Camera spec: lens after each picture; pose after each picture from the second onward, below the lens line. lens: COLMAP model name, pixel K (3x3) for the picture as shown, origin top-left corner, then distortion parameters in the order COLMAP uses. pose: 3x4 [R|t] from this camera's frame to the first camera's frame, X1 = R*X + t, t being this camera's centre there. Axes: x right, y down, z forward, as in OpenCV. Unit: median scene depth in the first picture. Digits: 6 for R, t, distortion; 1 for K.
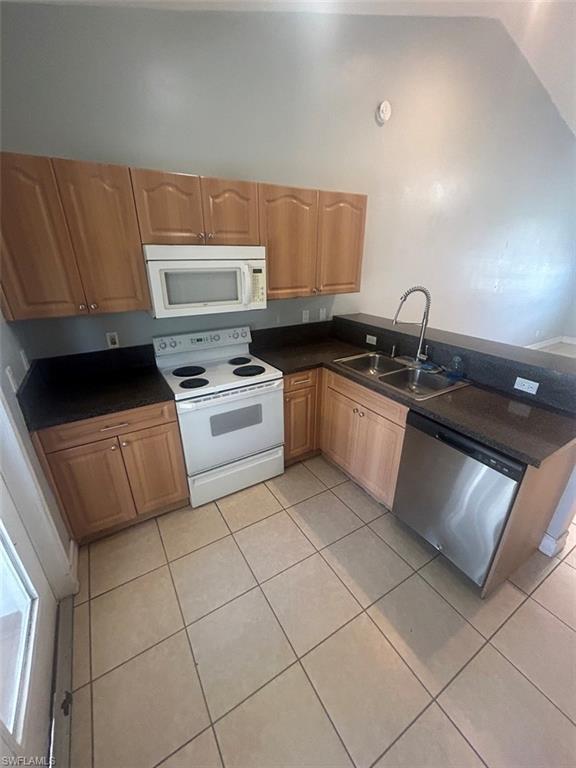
lens RADIAL K [[312.4, 0, 288.9], [0, 312.4, 383.6], [0, 0, 1]] dist [0.005951, 0.000289]
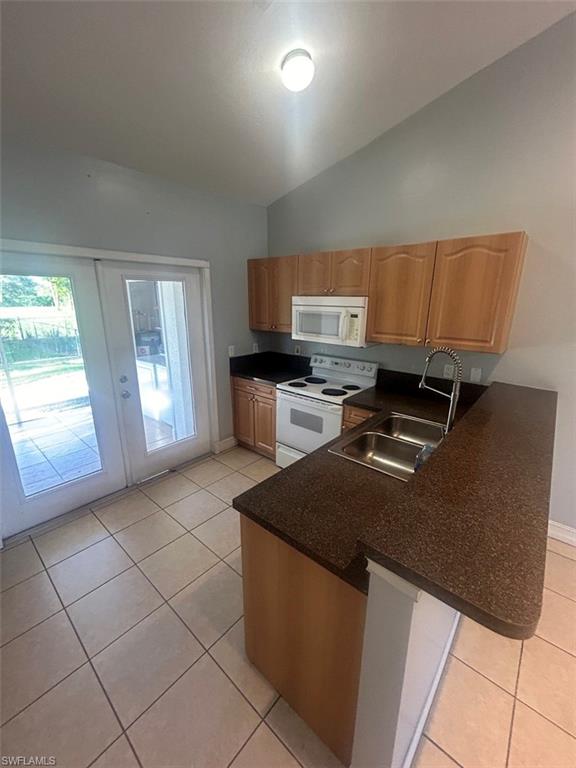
lens RADIAL K [[312.4, 0, 288.0], [0, 312.4, 383.6], [0, 0, 1]] dist [0.005951, 0.000289]
pose [[0.305909, 0.257197, -0.916662, 0.992248], [-0.377026, 0.916831, 0.131423, -0.175296], [0.874226, 0.305402, 0.377437, 0.381737]]
